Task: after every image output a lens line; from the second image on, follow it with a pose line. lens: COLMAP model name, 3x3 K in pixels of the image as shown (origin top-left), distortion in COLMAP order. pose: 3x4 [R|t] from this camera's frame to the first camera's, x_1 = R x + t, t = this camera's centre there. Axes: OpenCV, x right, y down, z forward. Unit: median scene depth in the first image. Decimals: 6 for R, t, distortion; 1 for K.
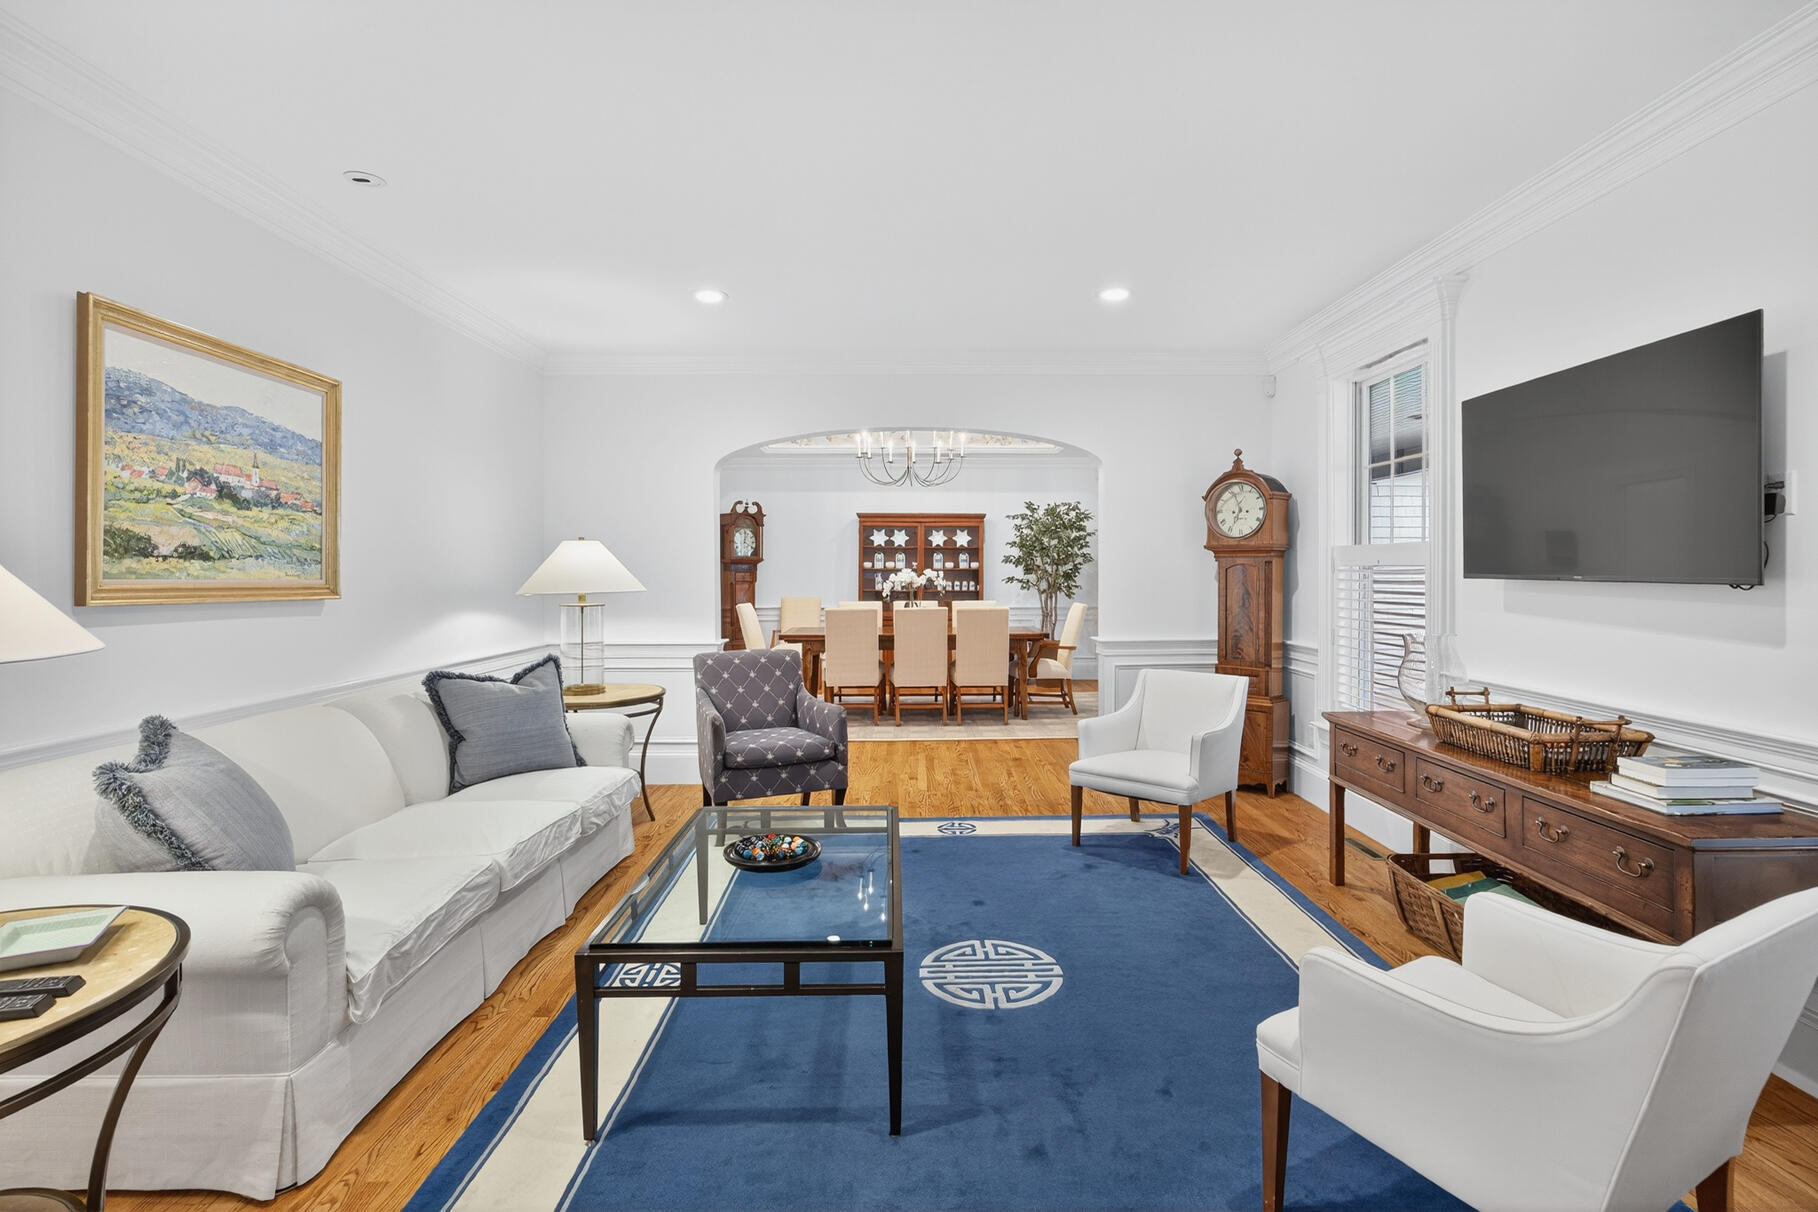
lens RADIAL K [[844.2, 0, 917.0], [0, 844.2, 558.7], [0, 0, 1]] dist [-0.017059, 0.000812]
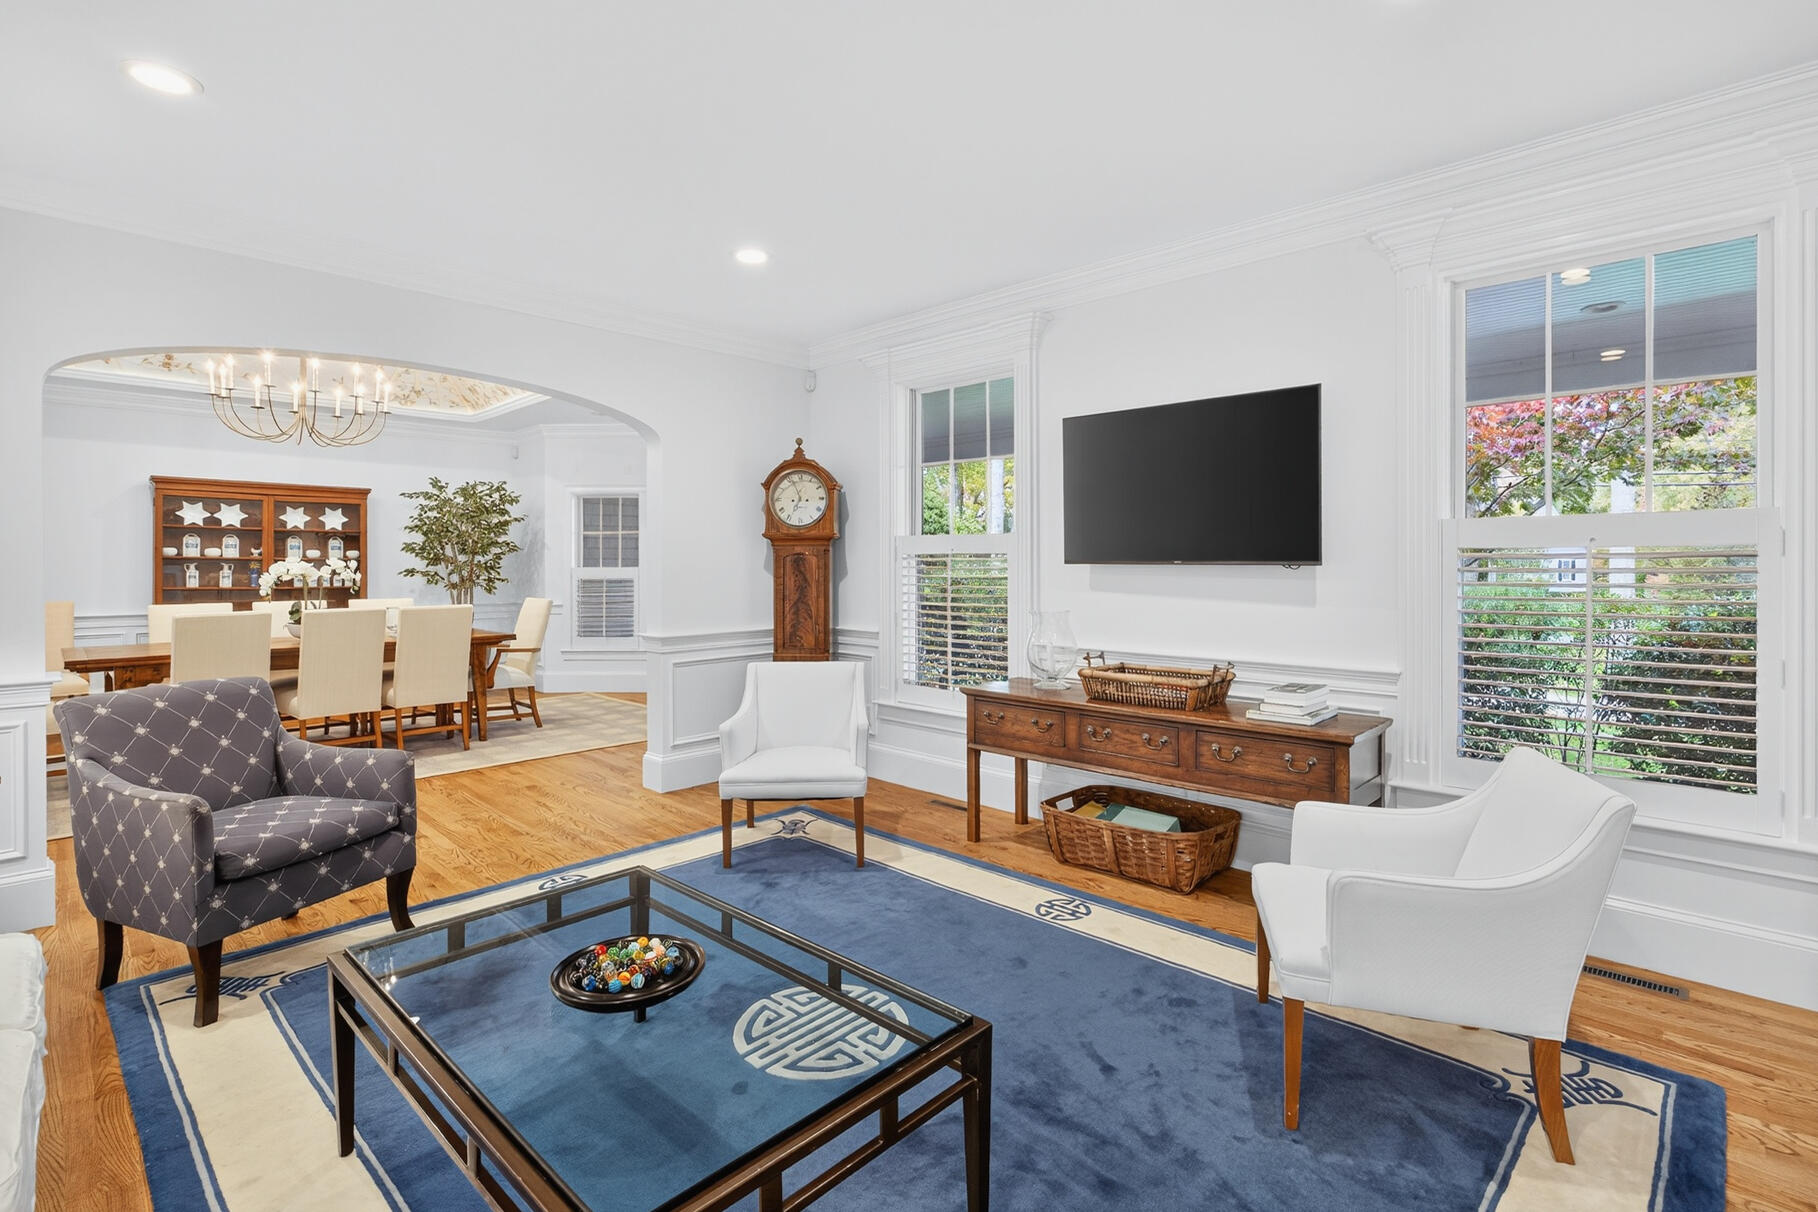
lens RADIAL K [[844.2, 0, 917.0], [0, 844.2, 558.7], [0, 0, 1]] dist [-0.017059, 0.000812]
pose [[0.703024, 0.007576, 0.711125, -0.121255], [-0.011921, 0.999928, 0.001133, 0.005177], [-0.711066, -0.009274, 0.703064, 0.093078]]
